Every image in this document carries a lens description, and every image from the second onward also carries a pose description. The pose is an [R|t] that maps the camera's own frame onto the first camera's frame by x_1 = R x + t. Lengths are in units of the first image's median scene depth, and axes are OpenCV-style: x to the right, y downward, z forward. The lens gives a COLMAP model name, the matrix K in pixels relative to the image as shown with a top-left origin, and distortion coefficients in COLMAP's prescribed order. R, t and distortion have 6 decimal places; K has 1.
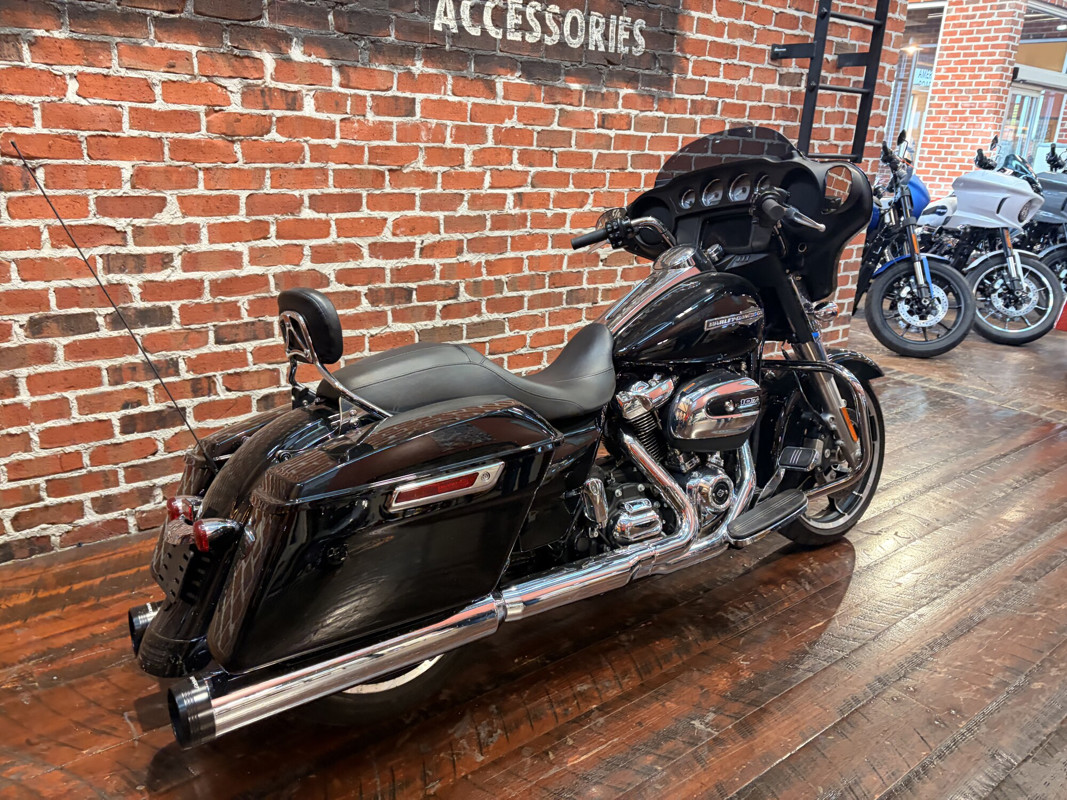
lens RADIAL K [[805.4, 0, 539.8], [0, 805.4, 401.5], [0, 0, 1]] dist [0.036547, -0.035459]
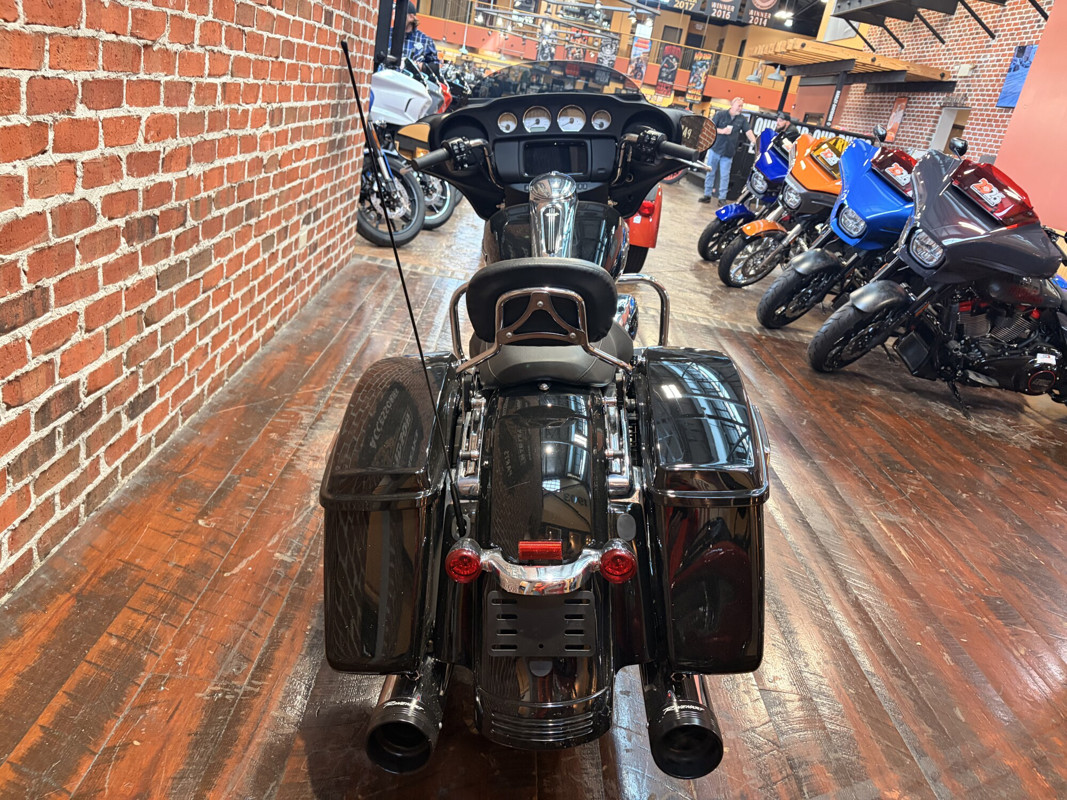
lens RADIAL K [[805.4, 0, 537.9], [0, 805.4, 402.6], [0, 0, 1]] dist [0.036547, -0.035459]
pose [[0.602457, -0.220356, 0.767130, -0.605303], [0.097276, 0.974240, 0.203454, -0.102176], [-0.792201, -0.047949, 0.608373, 0.310263]]
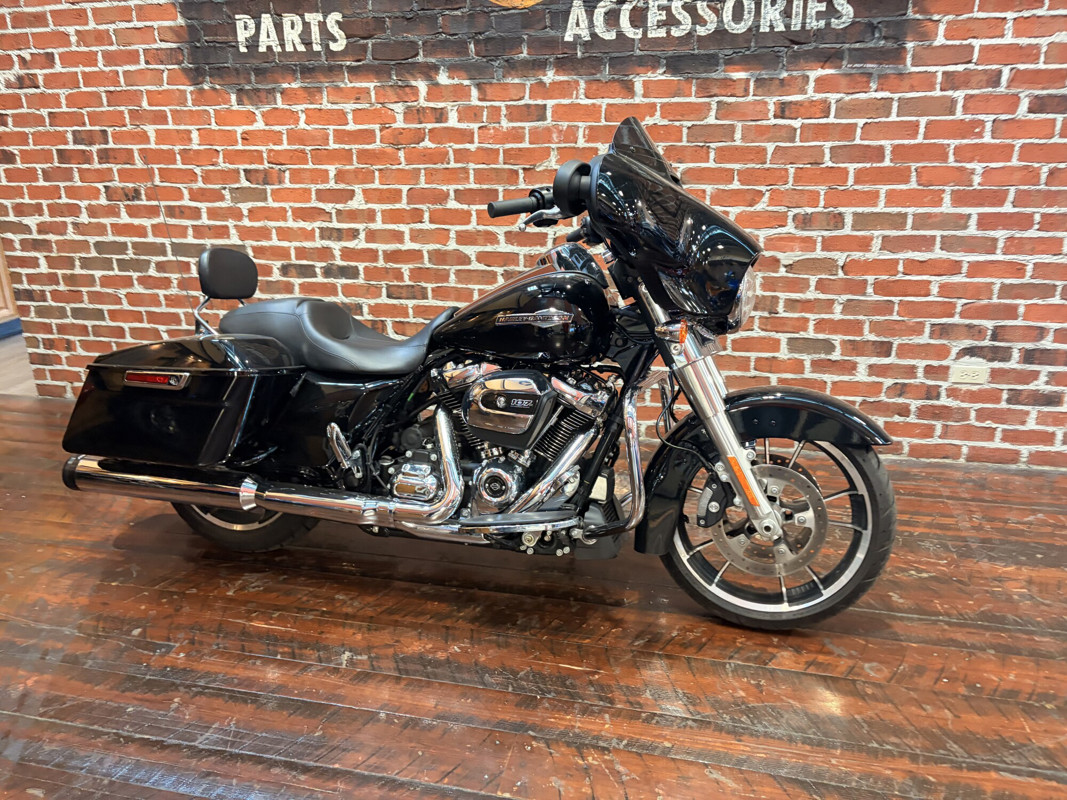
lens RADIAL K [[805.4, 0, 526.7], [0, 805.4, 406.9], [0, 0, 1]] dist [0.036547, -0.035459]
pose [[0.624309, 0.211424, -0.752022, 0.790941], [-0.204986, 0.973282, 0.103455, -0.077722], [0.753803, 0.089566, 0.650968, 0.291226]]
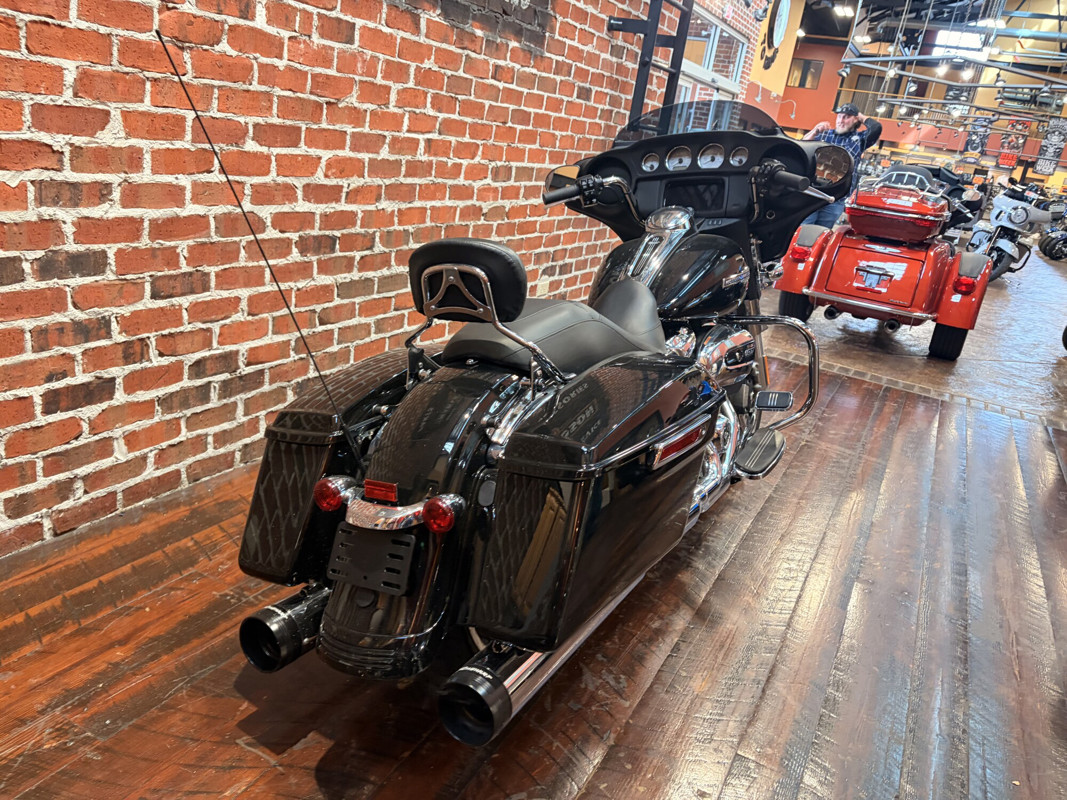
lens RADIAL K [[805.4, 0, 541.1], [0, 805.4, 401.2], [0, 0, 1]] dist [0.036547, -0.035459]
pose [[0.904060, -0.051465, 0.424296, -0.382728], [0.028167, 0.997740, 0.061006, -0.006246], [-0.426477, -0.043201, 0.903466, 0.083586]]
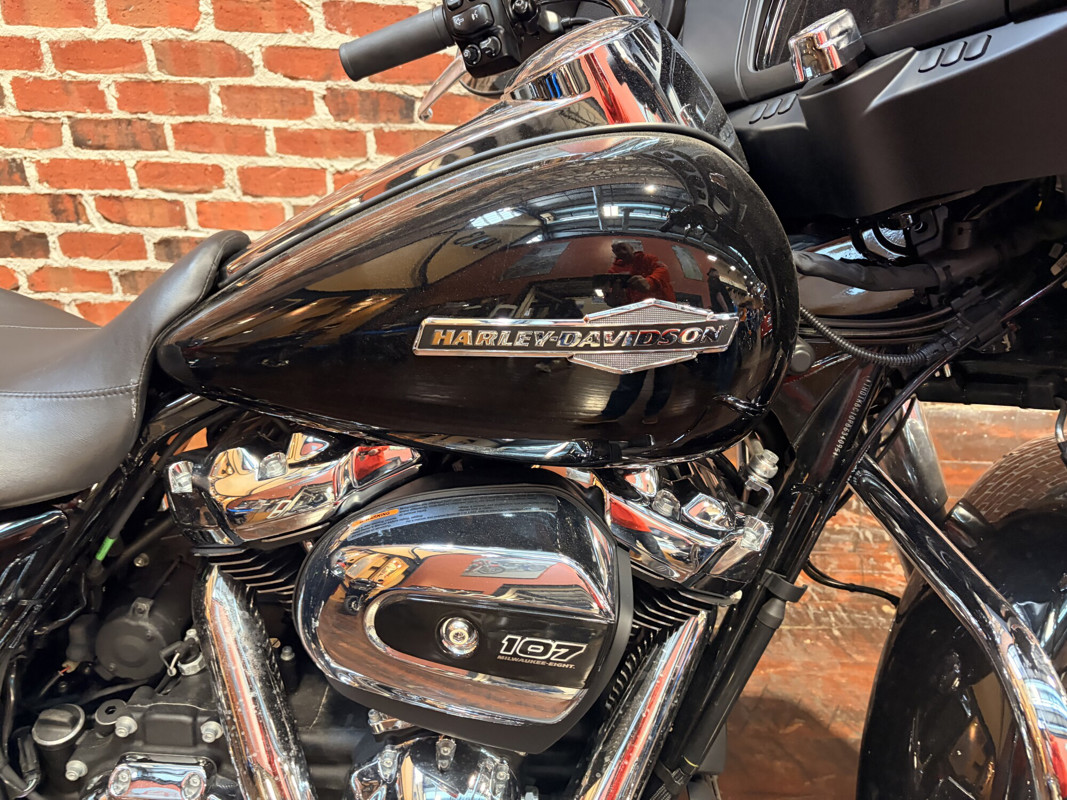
lens RADIAL K [[805.4, 0, 518.8], [0, 805.4, 389.4], [0, 0, 1]] dist [0.036547, -0.035459]
pose [[0.792463, 0.296316, -0.533103, 0.286344], [-0.188955, 0.950326, 0.247340, -0.110853], [0.579912, -0.095275, 0.809089, 0.631490]]
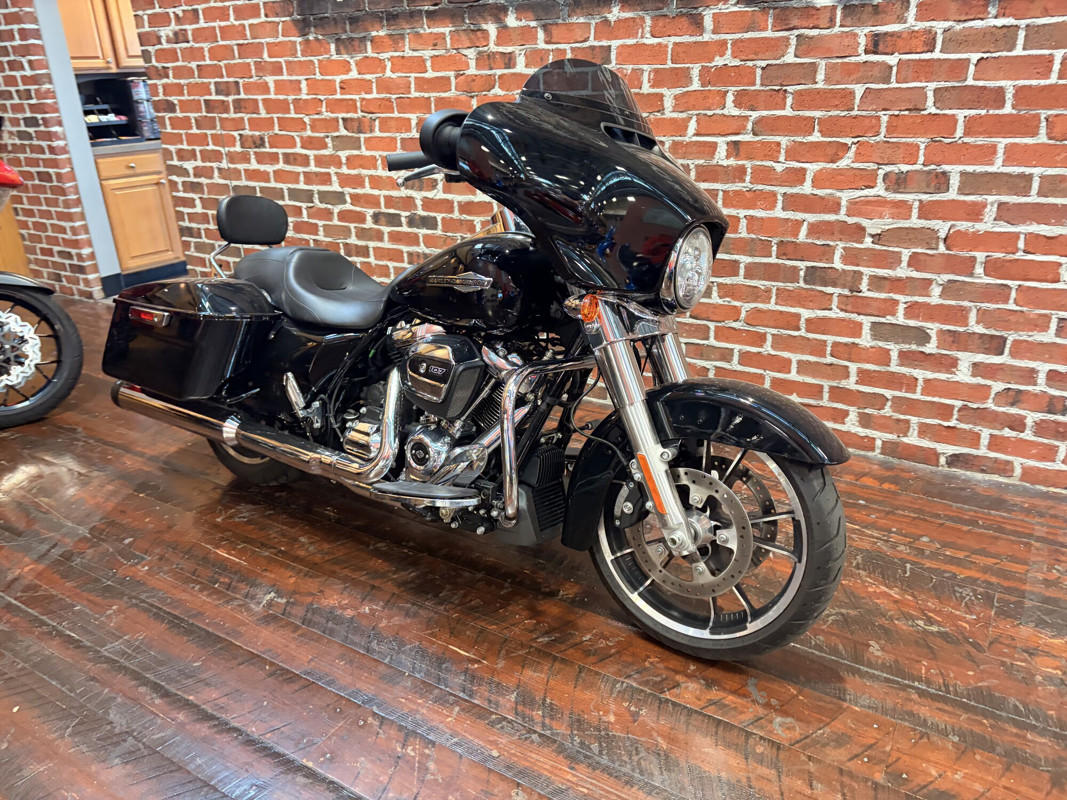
lens RADIAL K [[805.4, 0, 523.9], [0, 805.4, 406.2], [0, 0, 1]] dist [0.036547, -0.035459]
pose [[0.332822, 0.309887, -0.890617, 0.896909], [-0.249456, 0.939749, 0.233761, -0.161652], [0.909396, 0.144369, 0.390072, 0.581310]]
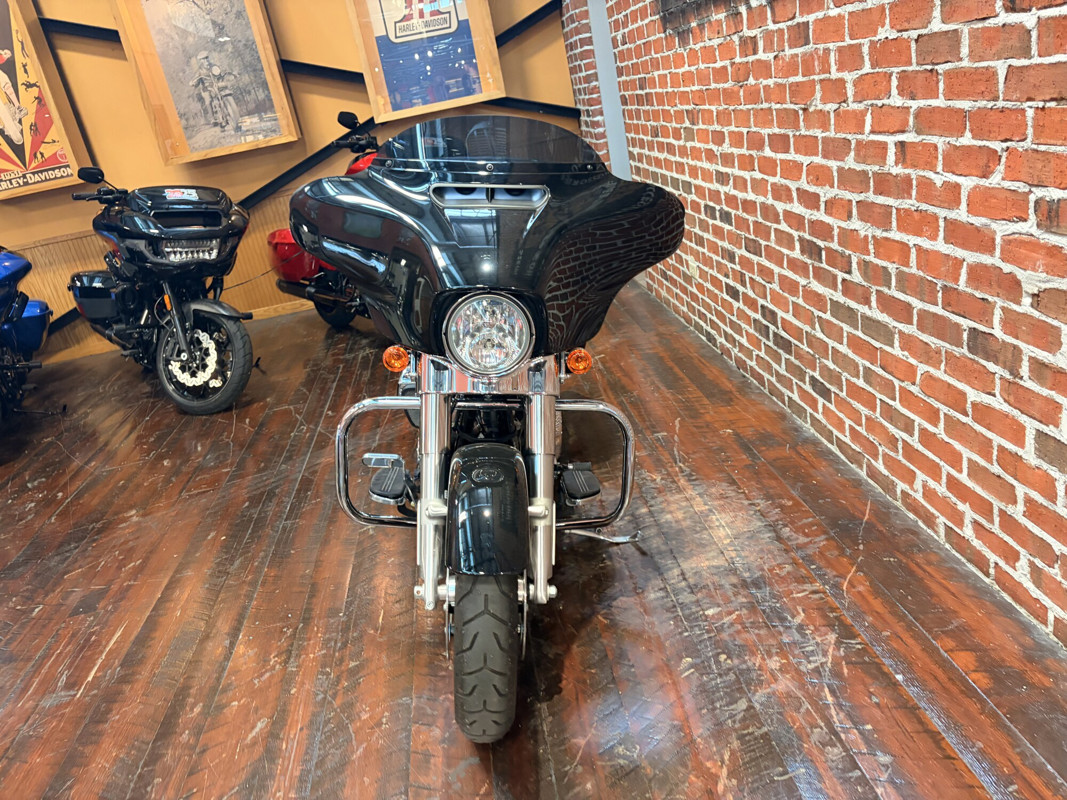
lens RADIAL K [[805.4, 0, 527.4], [0, 805.4, 405.7], [0, 0, 1]] dist [0.036547, -0.035459]
pose [[-0.530869, 0.357734, -0.768247, 0.808317], [-0.107349, 0.870847, 0.479689, -0.413287], [0.840627, 0.337123, -0.423903, 1.283859]]
